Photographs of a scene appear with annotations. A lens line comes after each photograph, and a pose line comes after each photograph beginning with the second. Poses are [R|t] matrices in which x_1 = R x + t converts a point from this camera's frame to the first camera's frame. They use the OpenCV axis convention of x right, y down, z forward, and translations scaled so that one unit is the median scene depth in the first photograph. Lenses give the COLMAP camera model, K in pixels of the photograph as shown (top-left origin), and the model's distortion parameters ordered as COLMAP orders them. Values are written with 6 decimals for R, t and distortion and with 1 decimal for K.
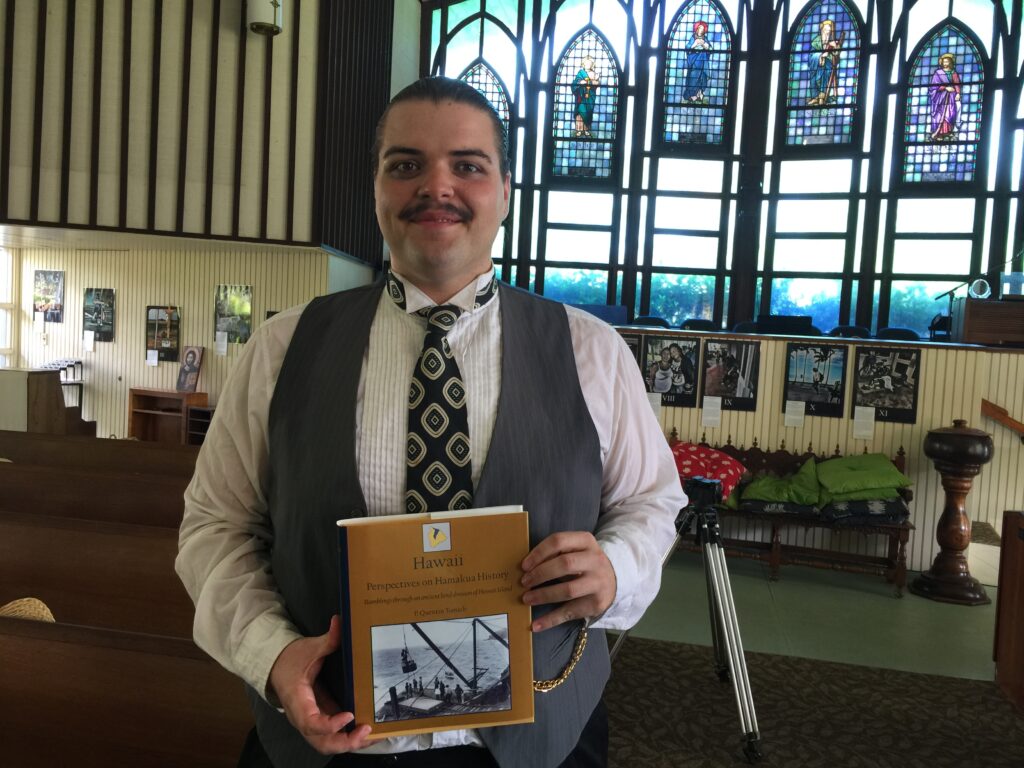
lens RADIAL K [[876.5, 0, 529.8], [0, 876.5, 394.9], [0, 0, 1]] dist [0.086515, -0.113243]
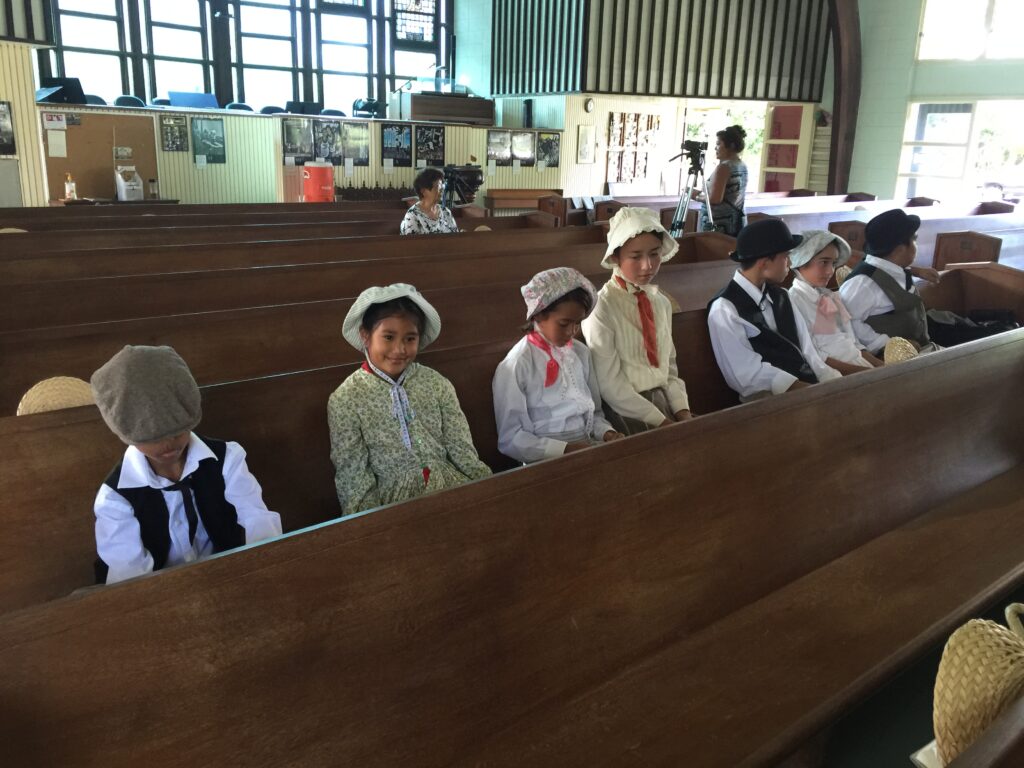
lens RADIAL K [[898.3, 0, 535.8], [0, 898.3, 381.1], [0, 0, 1]] dist [0.048797, 0.009917]
pose [[0.614699, -0.236031, 0.752618, -0.966796], [0.052078, 0.964240, 0.259864, -0.017126], [-0.787041, -0.120543, 0.605009, -0.368672]]
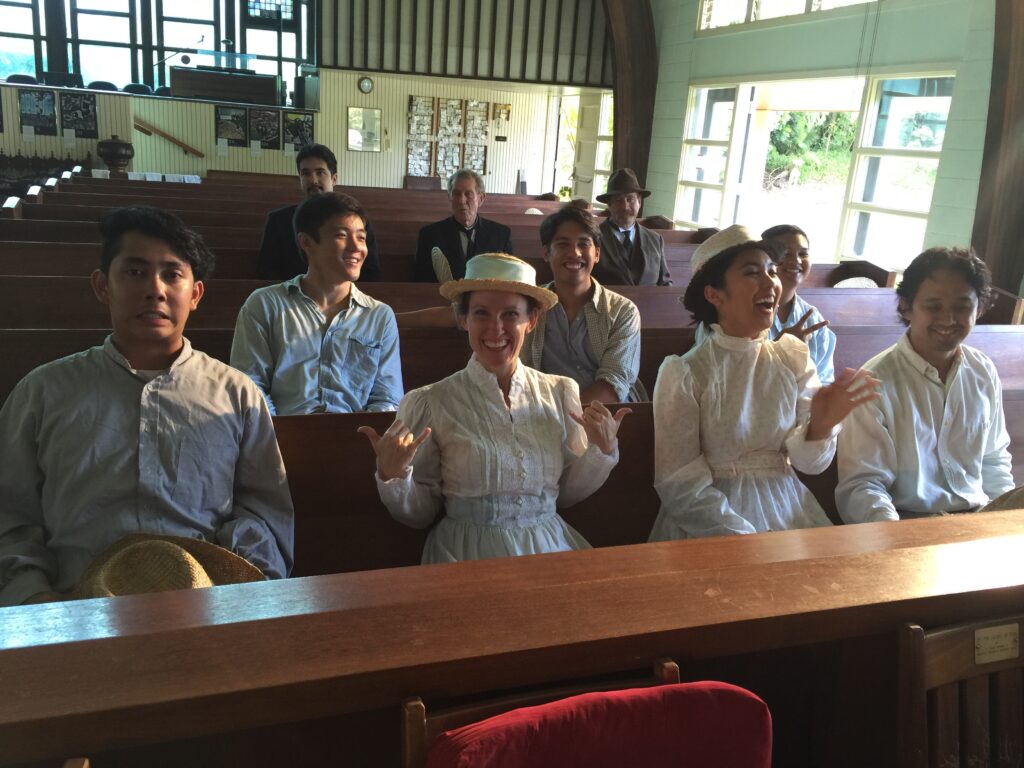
lens RADIAL K [[876.5, 0, 515.0], [0, 876.5, 384.9], [0, 0, 1]] dist [0.086515, -0.113243]
pose [[0.870905, -0.126916, 0.474781, 0.239126], [0.009634, 0.970302, 0.241704, 0.083461], [-0.491357, -0.205927, 0.846264, -0.973970]]
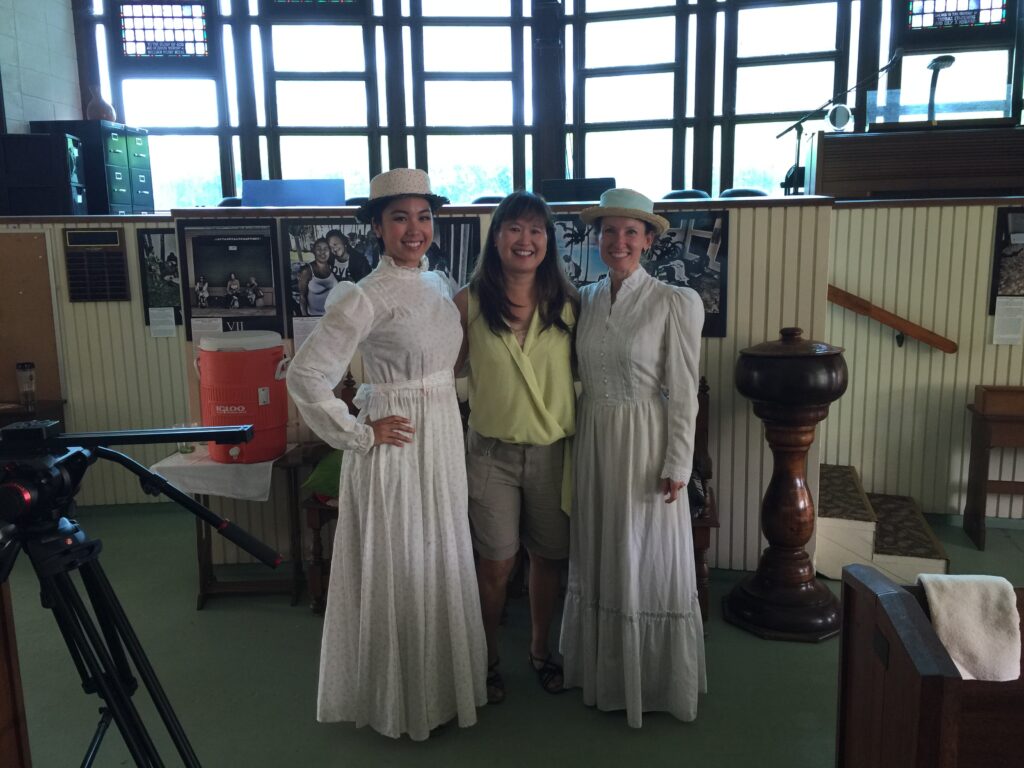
lens RADIAL K [[876.5, 0, 513.8], [0, 876.5, 393.9], [0, 0, 1]] dist [0.086515, -0.113243]
pose [[0.993165, -0.087152, 0.077636, 0.228336], [0.077429, 0.989691, 0.120480, -0.011868], [-0.087336, -0.113645, 0.989675, 0.391761]]
